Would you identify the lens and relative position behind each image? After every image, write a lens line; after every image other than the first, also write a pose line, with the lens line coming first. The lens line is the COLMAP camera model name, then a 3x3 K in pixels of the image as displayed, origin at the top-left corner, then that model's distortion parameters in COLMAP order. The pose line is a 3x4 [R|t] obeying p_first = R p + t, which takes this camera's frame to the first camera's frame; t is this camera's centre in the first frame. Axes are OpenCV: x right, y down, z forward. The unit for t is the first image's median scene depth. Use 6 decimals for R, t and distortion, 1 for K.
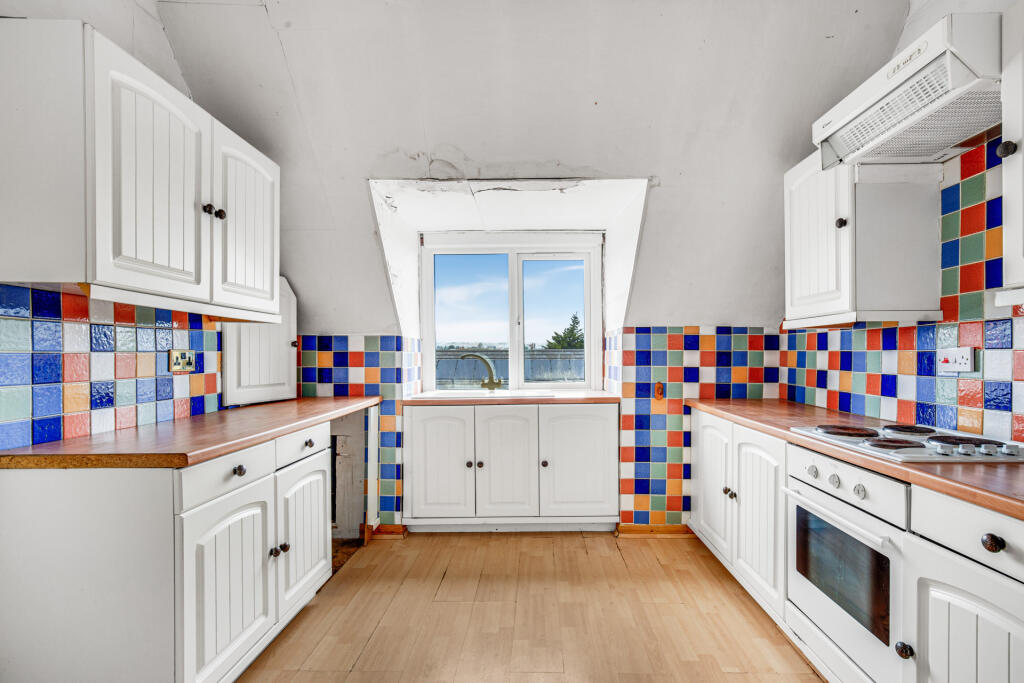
lens RADIAL K [[497.4, 0, 514.7], [0, 497.4, 349.1], [0, 0, 1]] dist [-0.011323, -0.003090]
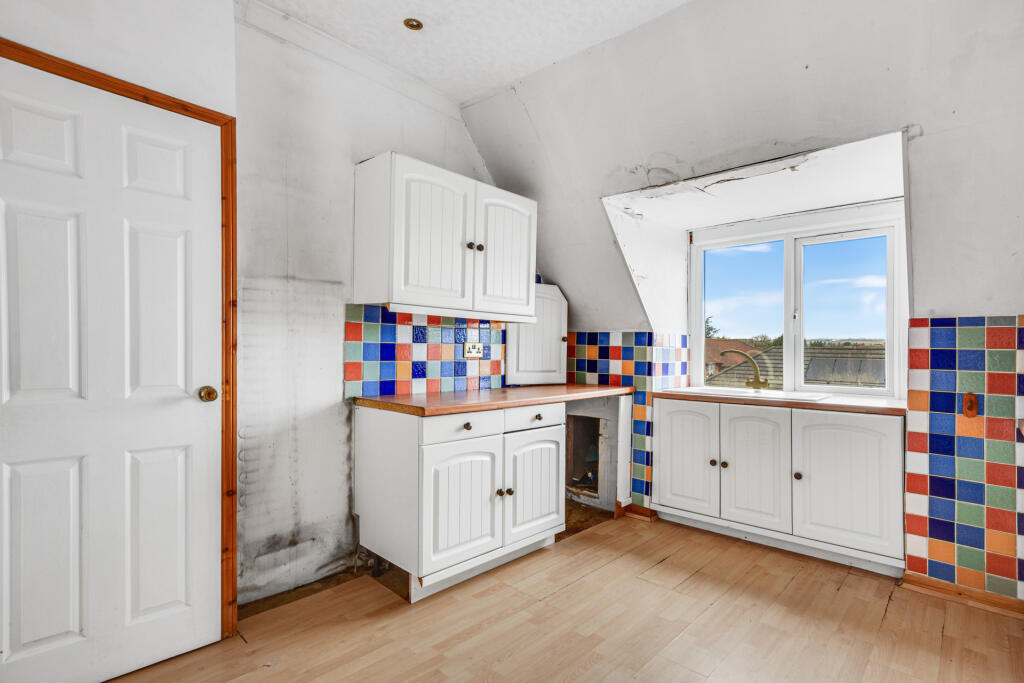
lens RADIAL K [[497.4, 0, 518.3], [0, 497.4, 334.8], [0, 0, 1]] dist [-0.011323, -0.003090]
pose [[0.738275, -0.003038, -0.674493, 0.318326], [-0.011592, 0.999785, -0.017191, 0.001375], [0.674401, 0.020510, 0.738081, 0.013819]]
